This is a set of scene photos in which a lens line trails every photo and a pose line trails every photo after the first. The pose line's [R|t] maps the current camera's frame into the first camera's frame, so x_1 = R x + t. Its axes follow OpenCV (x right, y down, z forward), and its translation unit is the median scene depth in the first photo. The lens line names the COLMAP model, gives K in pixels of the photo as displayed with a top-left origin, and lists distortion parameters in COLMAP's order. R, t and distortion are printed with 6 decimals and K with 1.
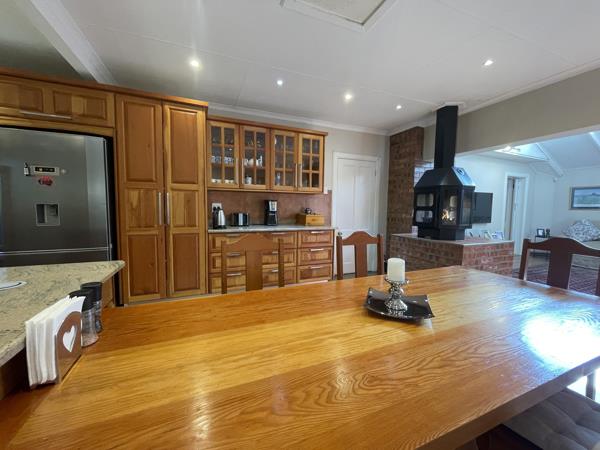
lens RADIAL K [[242.1, 0, 299.4], [0, 242.1, 224.7], [0, 0, 1]] dist [-0.000959, -0.000884]
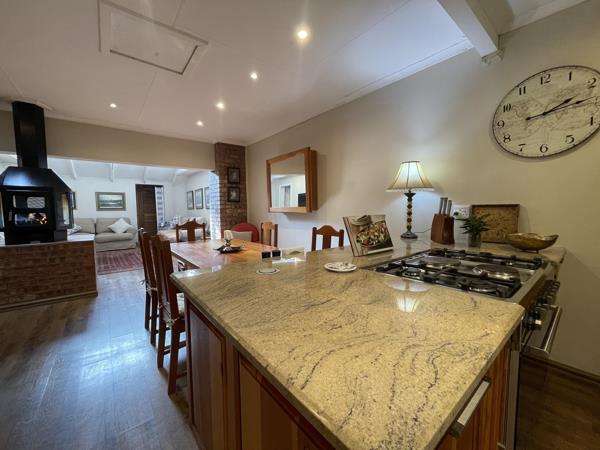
lens RADIAL K [[242.1, 0, 299.4], [0, 242.1, 224.7], [0, 0, 1]] dist [-0.000959, -0.000884]
pose [[-0.285048, -0.074713, 0.955597, -0.635662], [0.074894, 0.992174, 0.099913, -0.029185], [-0.955583, 0.100048, -0.277221, 0.295810]]
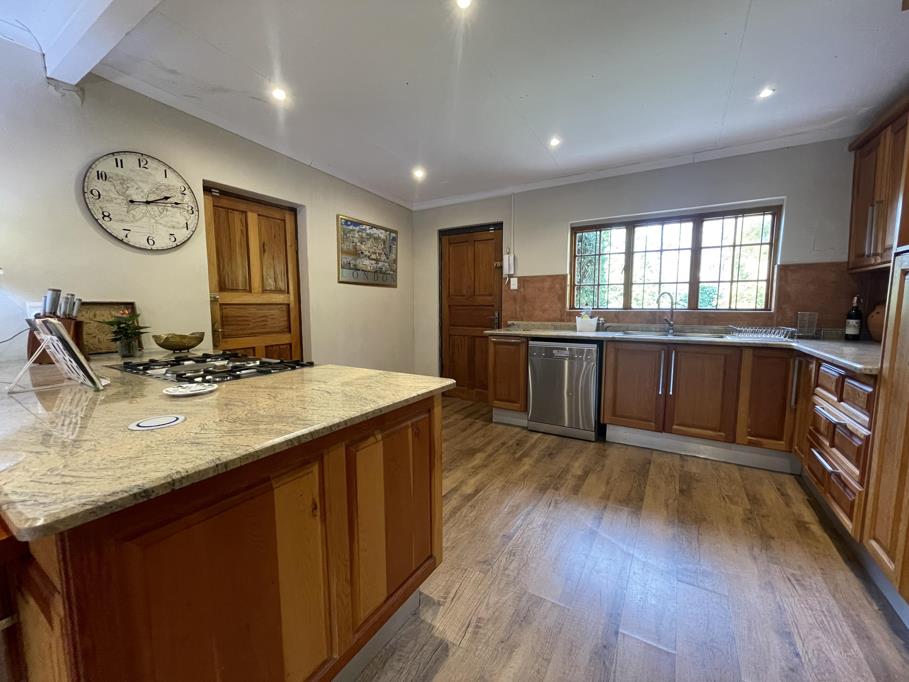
lens RADIAL K [[366.8, 0, 453.6], [0, 366.8, 340.6], [0, 0, 1]] dist [-0.000959, -0.000884]
pose [[-0.811002, 0.047496, -0.583112, -0.331102], [-0.049278, 0.987612, 0.148980, -0.044107], [0.582964, 0.149558, -0.798615, 0.579647]]
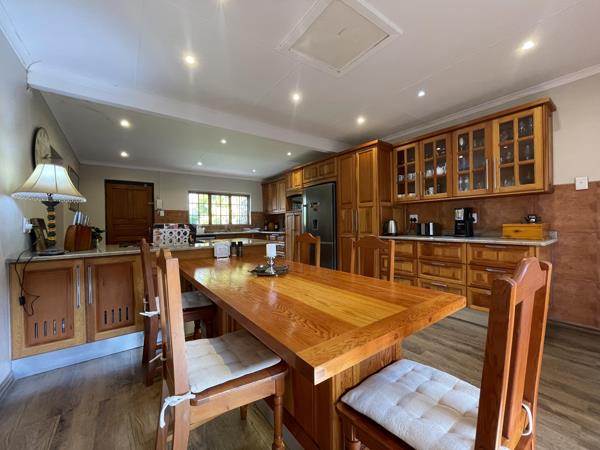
lens RADIAL K [[242.1, 0, 299.4], [0, 242.1, 224.7], [0, 0, 1]] dist [-0.000959, -0.000884]
pose [[0.232949, -0.012601, -0.972407, 0.635904], [-0.051299, 0.998365, -0.025226, 0.012573], [0.971135, 0.055759, 0.231922, 0.238938]]
